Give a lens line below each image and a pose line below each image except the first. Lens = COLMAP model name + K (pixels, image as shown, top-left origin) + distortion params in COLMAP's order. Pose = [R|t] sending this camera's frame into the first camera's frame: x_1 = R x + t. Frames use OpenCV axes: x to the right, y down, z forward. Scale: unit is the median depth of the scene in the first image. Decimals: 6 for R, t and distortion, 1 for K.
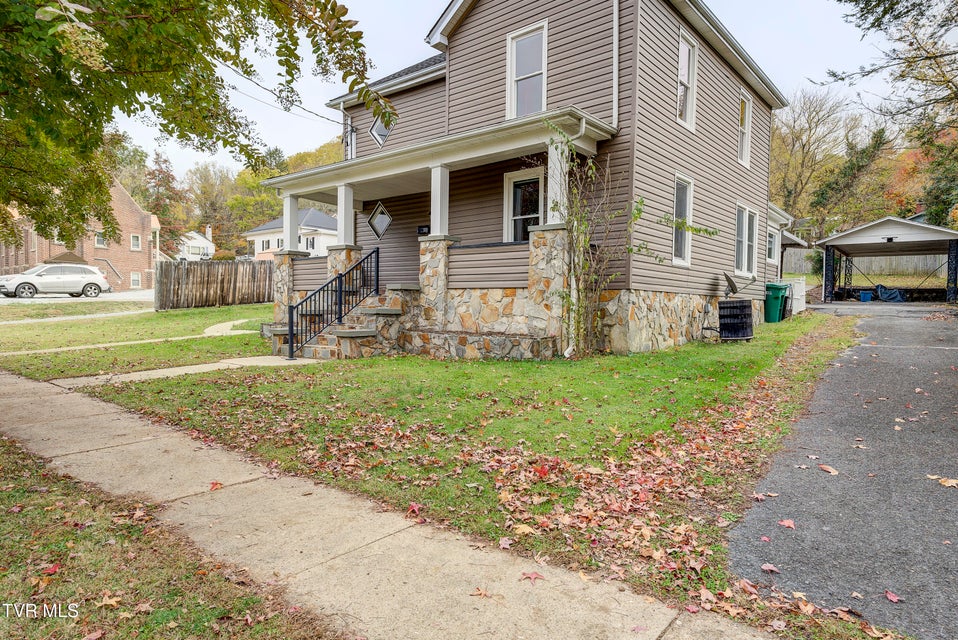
lens RADIAL K [[558.2, 0, 479.6], [0, 558.2, 322.8], [0, 0, 1]] dist [0.001443, 0.000471]
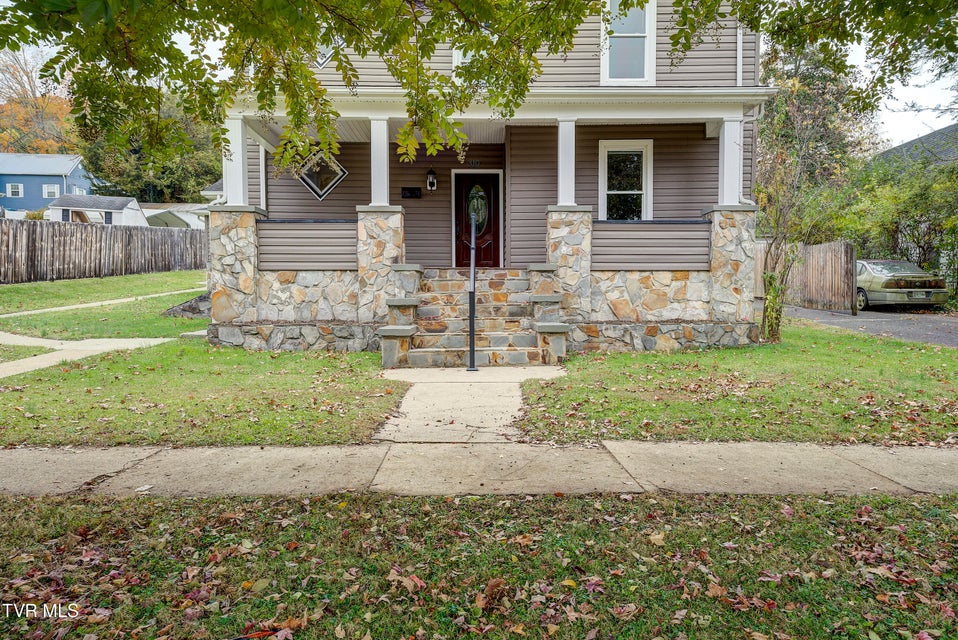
lens RADIAL K [[648.7, 0, 480.4], [0, 648.7, 312.9], [0, 0, 1]] dist [0.054892, 0.000475]
pose [[0.753438, -0.027969, 0.656923, -0.890653], [0.030395, 0.999508, 0.007694, -0.011554], [-0.656815, 0.014171, 0.753918, 0.406182]]
